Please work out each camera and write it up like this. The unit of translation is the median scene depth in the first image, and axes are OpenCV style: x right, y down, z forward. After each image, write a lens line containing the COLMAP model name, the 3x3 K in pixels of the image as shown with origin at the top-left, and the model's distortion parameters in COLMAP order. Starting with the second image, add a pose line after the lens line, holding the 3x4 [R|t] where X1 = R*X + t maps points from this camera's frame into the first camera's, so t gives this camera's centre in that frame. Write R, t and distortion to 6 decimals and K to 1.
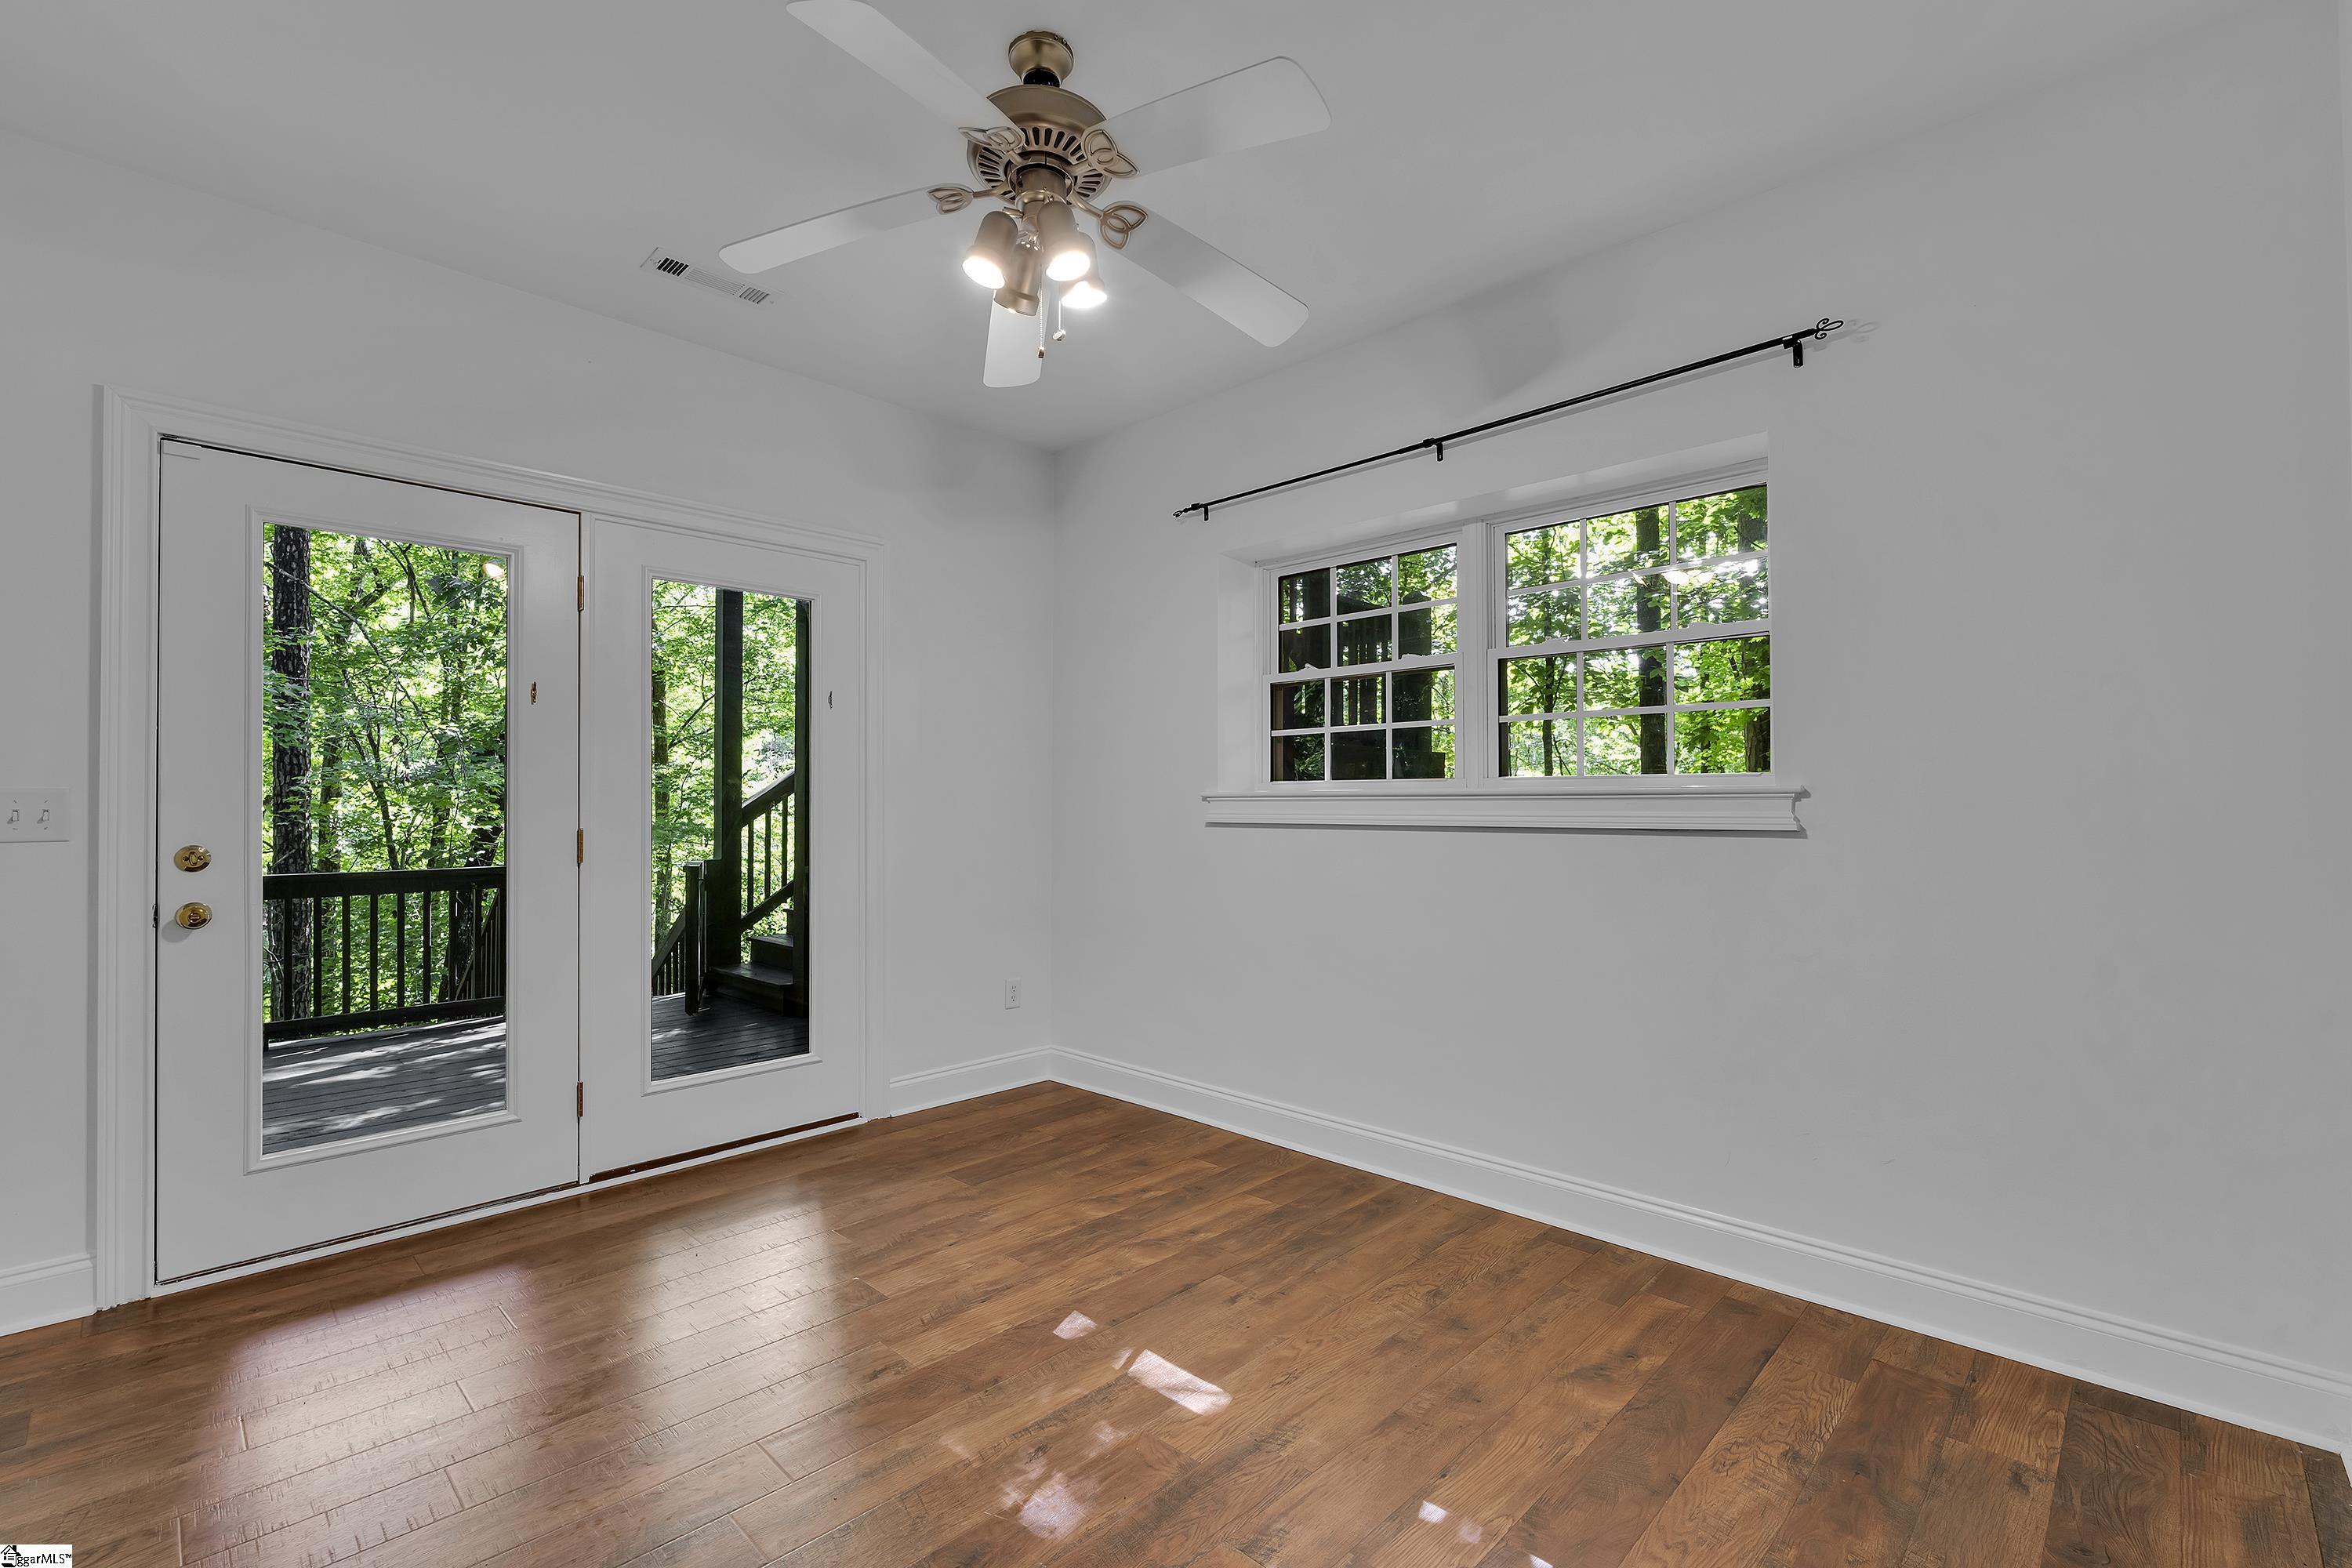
lens RADIAL K [[1033.9, 0, 1181.0], [0, 1033.9, 791.1], [0, 0, 1]] dist [-0.005799, -0.000047]
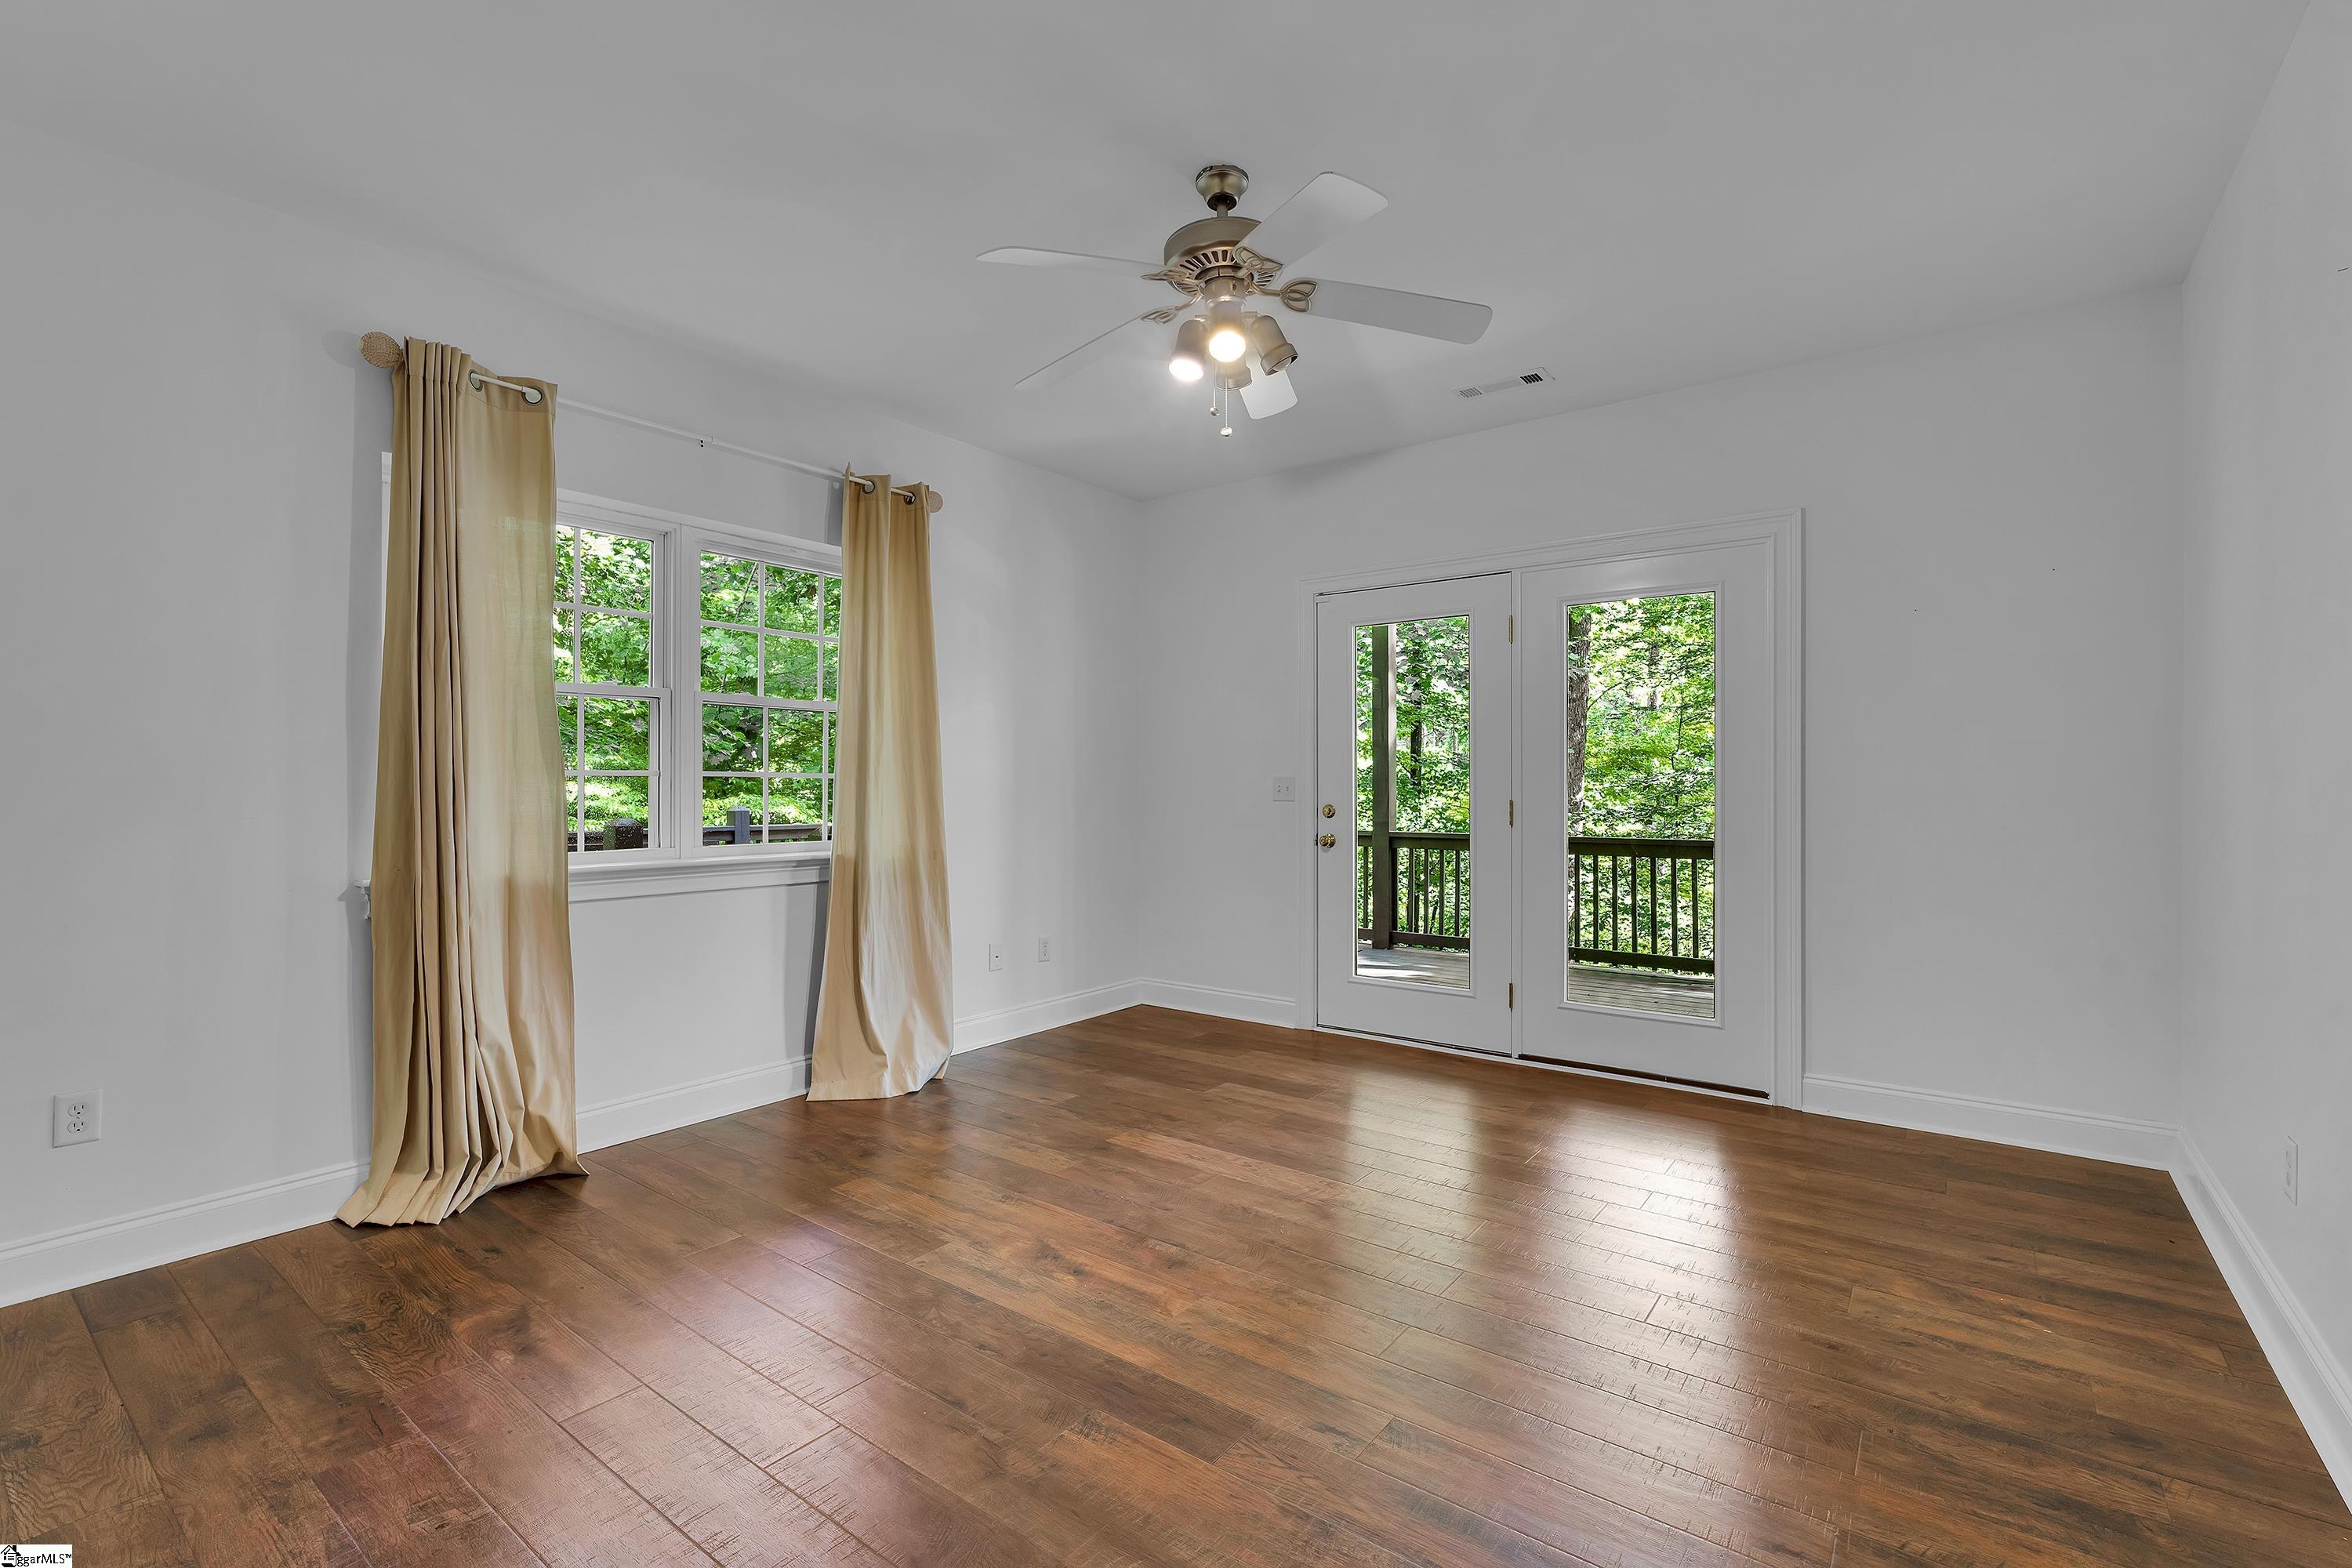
lens RADIAL K [[1033.9, 0, 1181.0], [0, 1033.9, 791.1], [0, 0, 1]] dist [-0.005799, -0.000047]
pose [[0.129574, -0.005995, -0.991552, 0.643919], [0.004035, 0.999977, -0.005519, 0.025804], [0.991562, -0.003286, 0.129595, 0.330874]]
